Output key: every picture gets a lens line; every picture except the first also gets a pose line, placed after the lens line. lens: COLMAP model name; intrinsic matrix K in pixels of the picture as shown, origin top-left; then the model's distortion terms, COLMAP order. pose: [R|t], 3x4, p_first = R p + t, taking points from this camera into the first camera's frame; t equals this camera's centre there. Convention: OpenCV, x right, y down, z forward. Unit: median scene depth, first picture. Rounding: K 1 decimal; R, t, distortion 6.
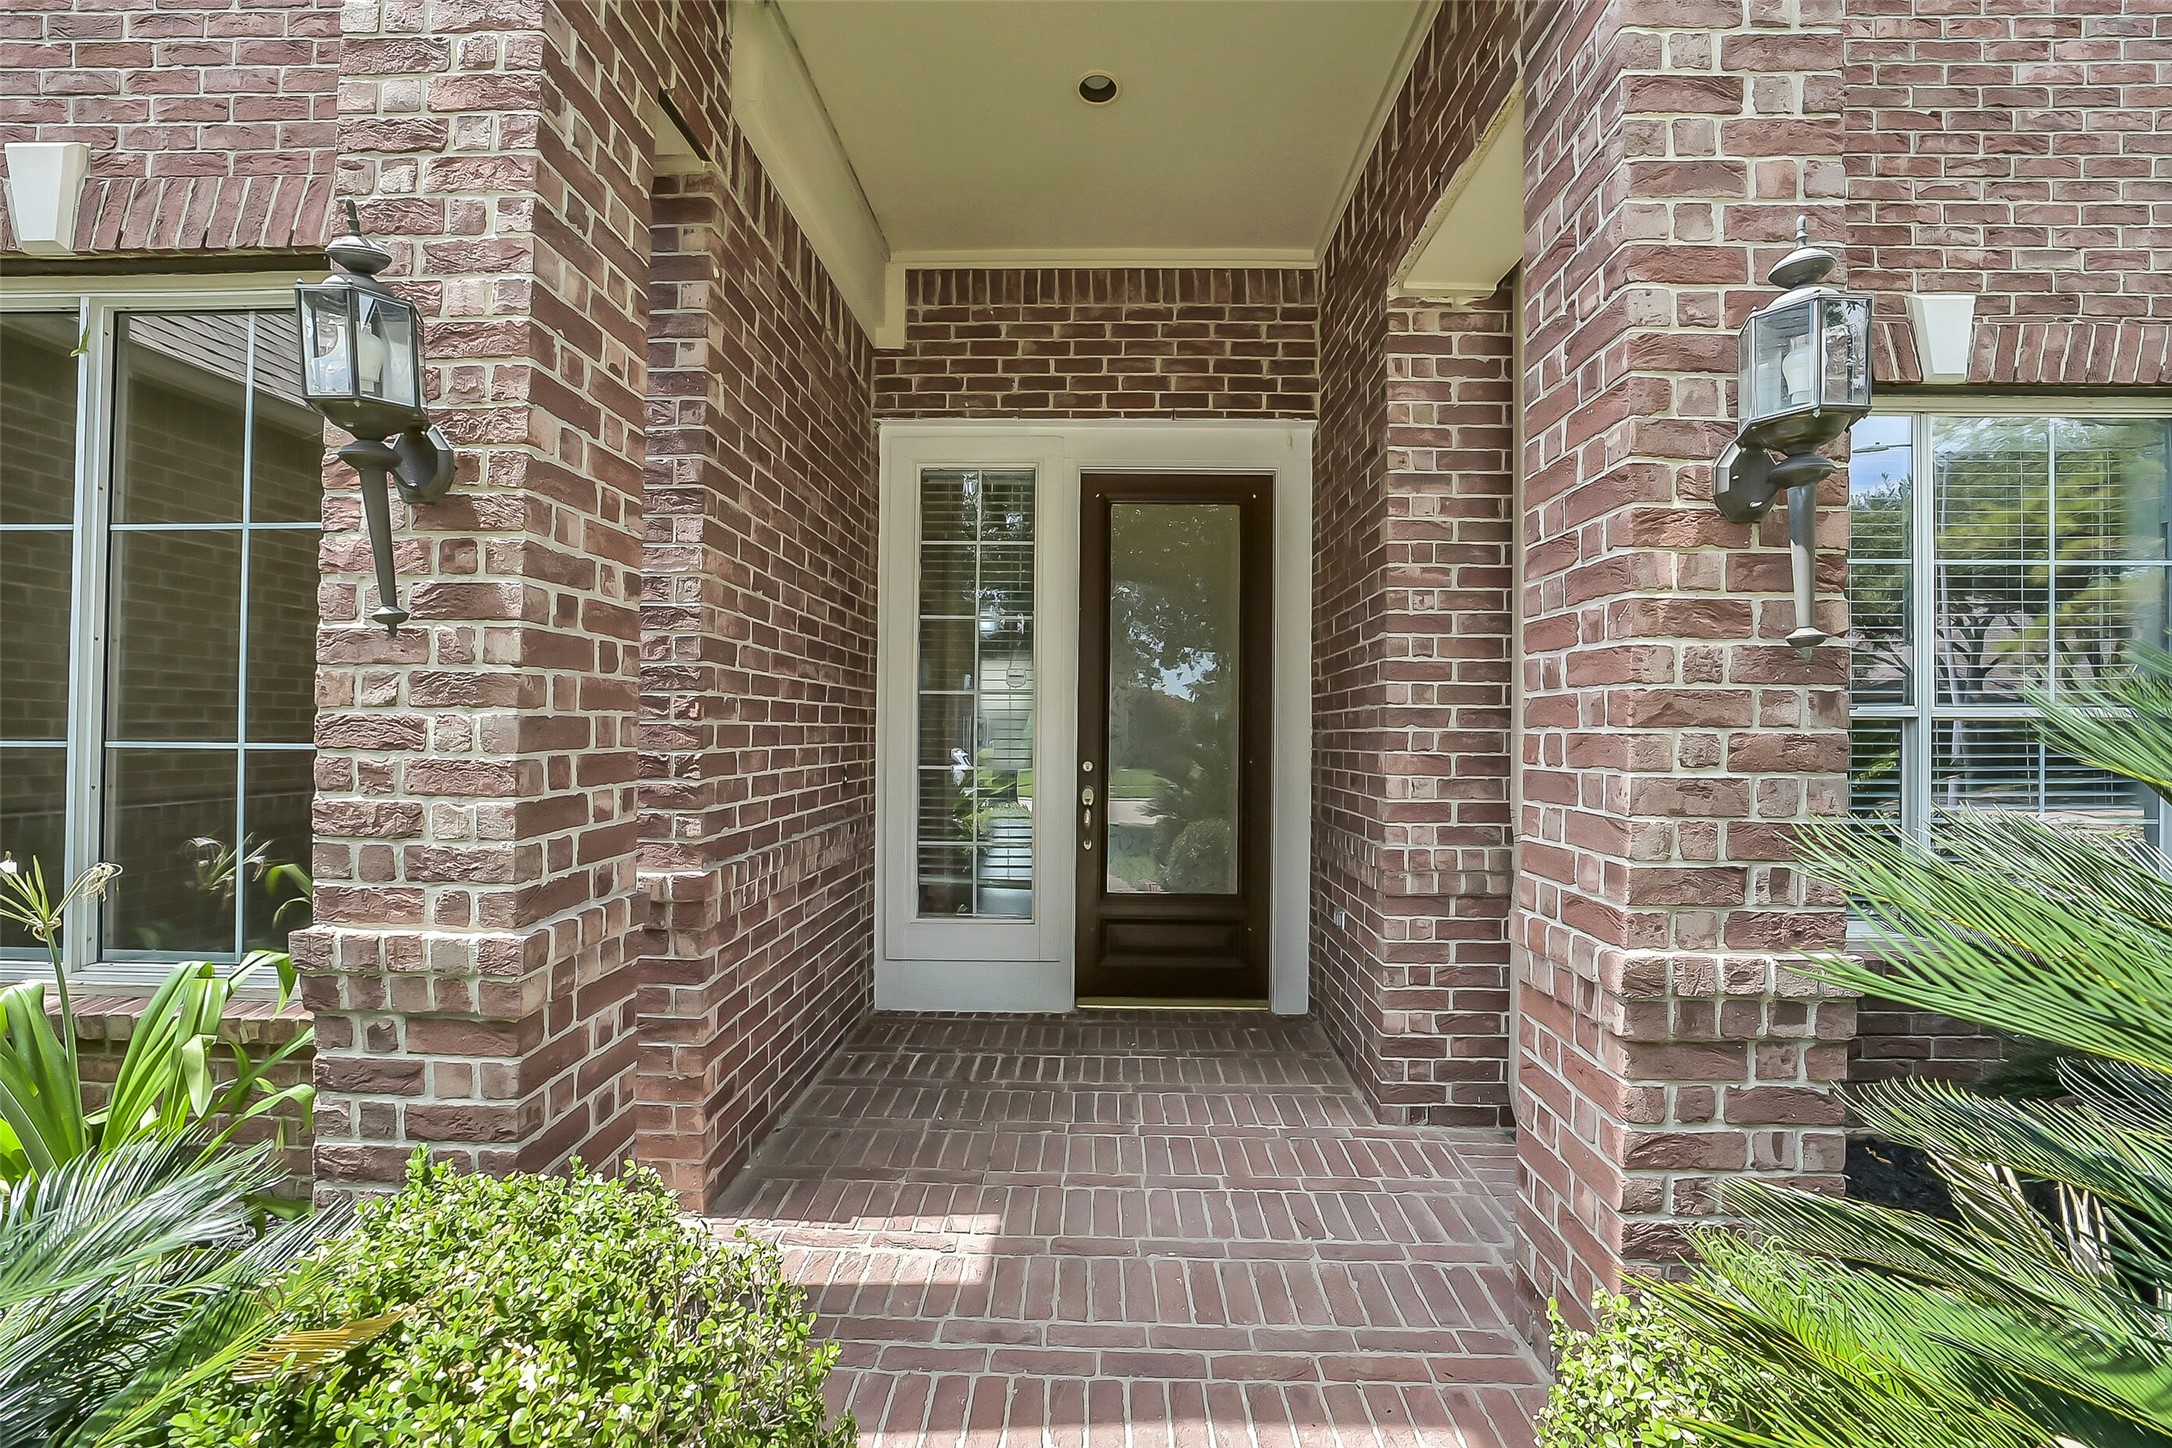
lens RADIAL K [[846.6, 0, 1085.2], [0, 846.6, 720.1], [0, 0, 1]] dist [-0.021679, 0.000469]
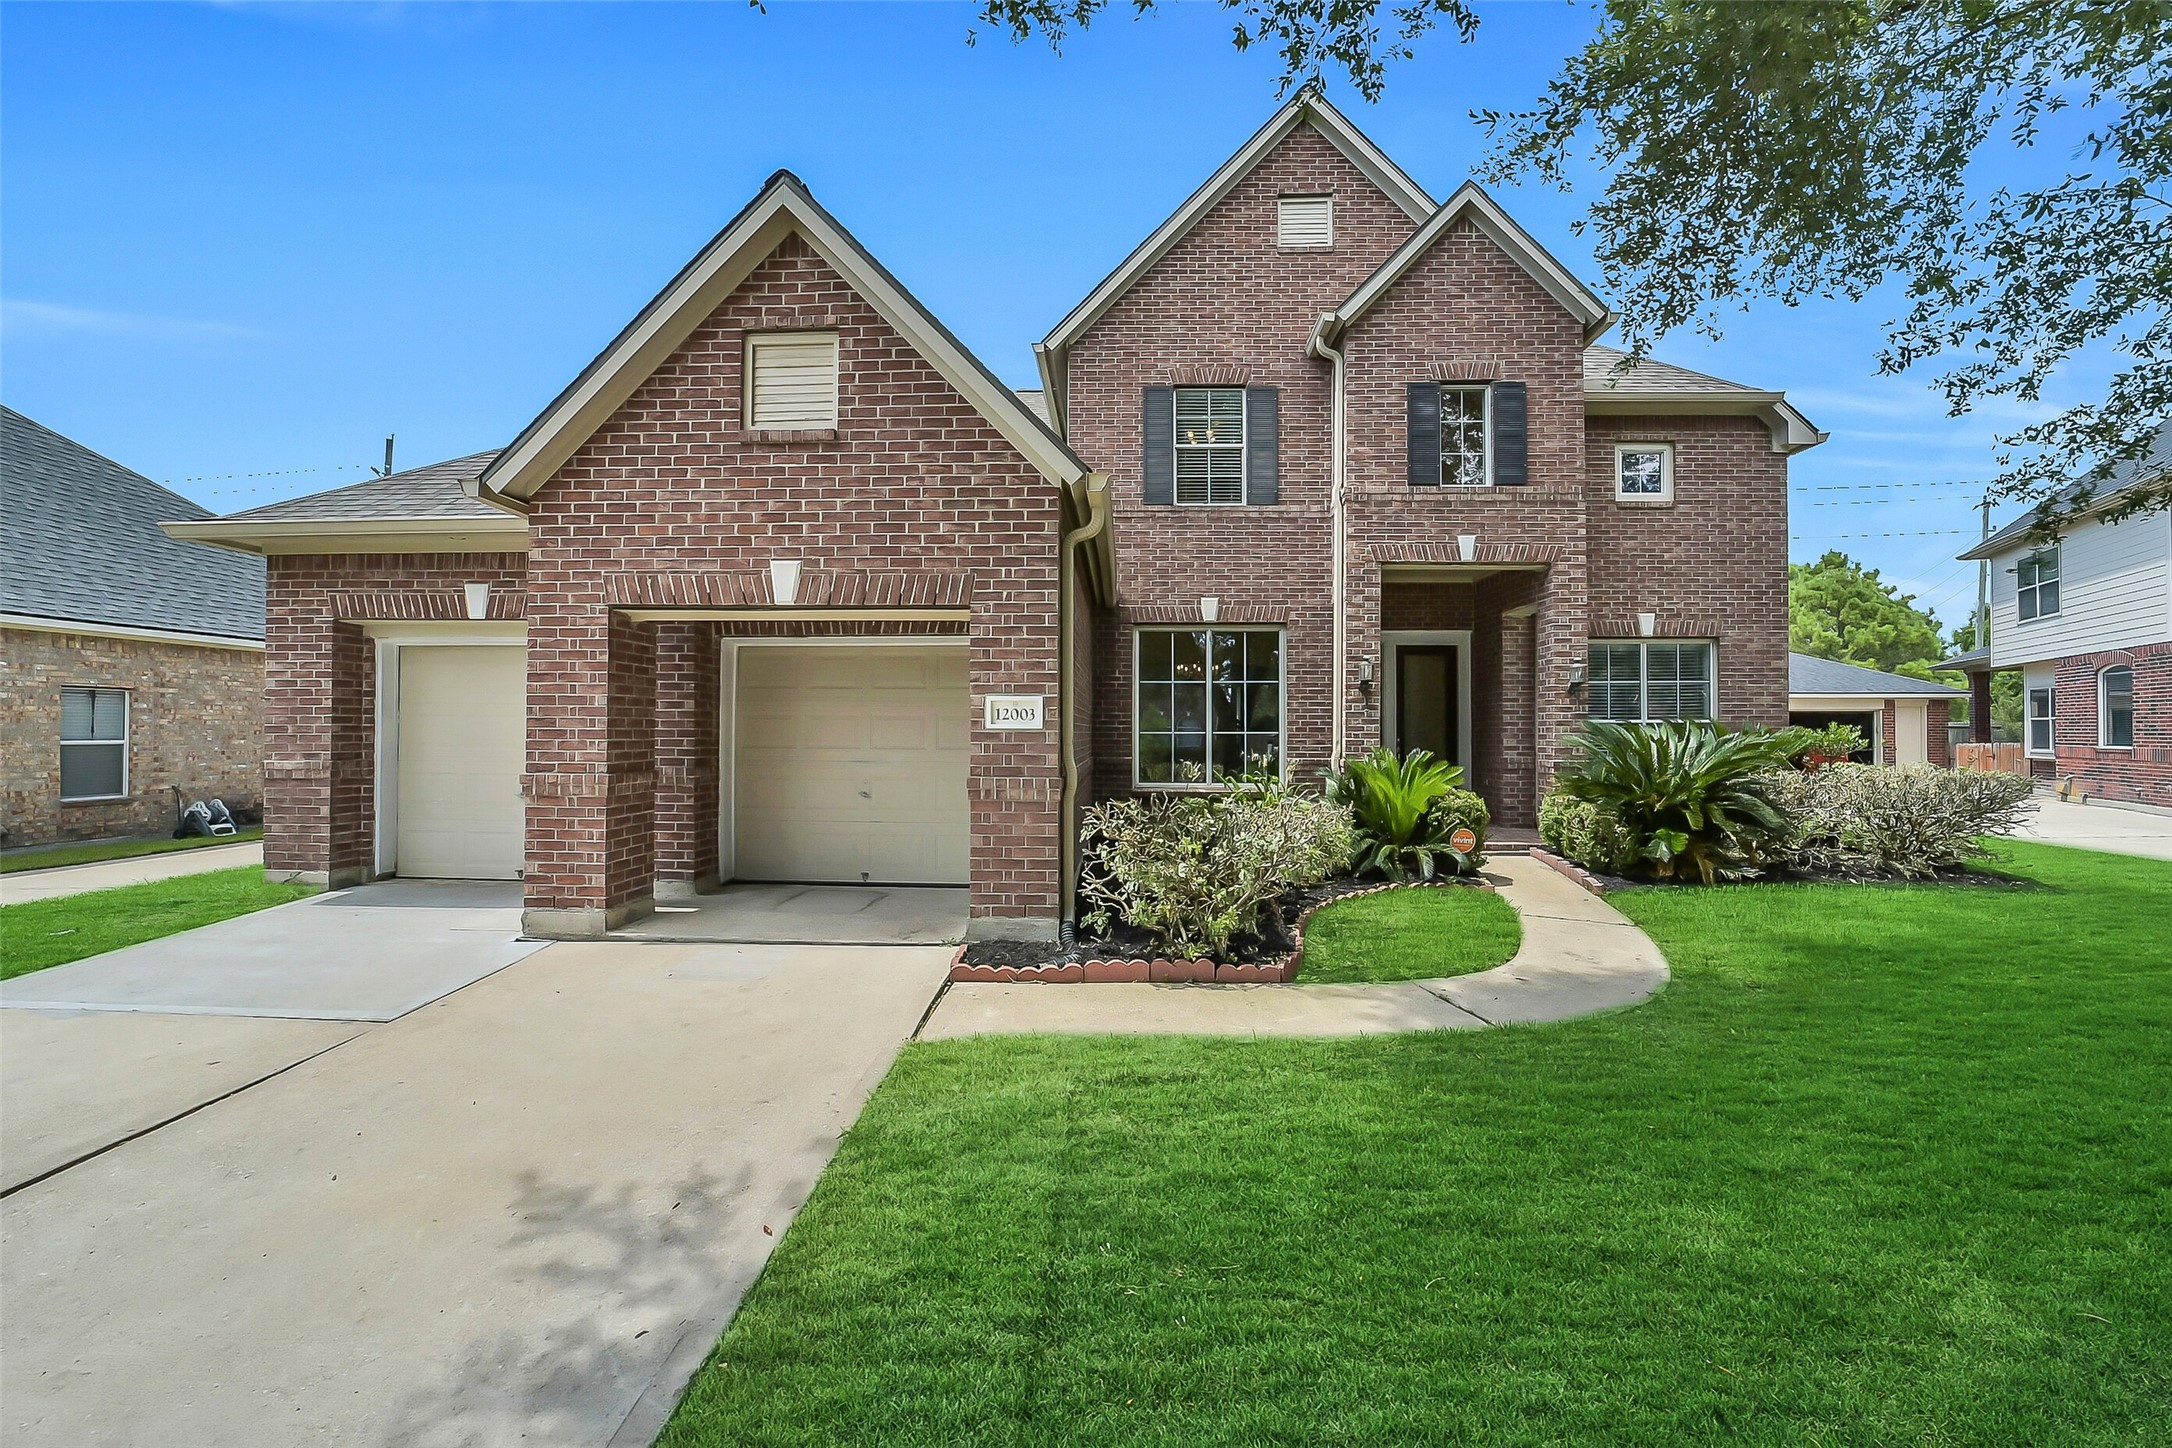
lens RADIAL K [[846.6, 0, 1085.2], [0, 846.6, 720.1], [0, 0, 1]] dist [-0.021679, 0.000469]
pose [[0.999688, -0.010547, -0.022622, -1.526842], [0.010475, 0.999940, -0.003298, -0.029607], [0.022655, 0.003060, 0.999739, -3.017103]]
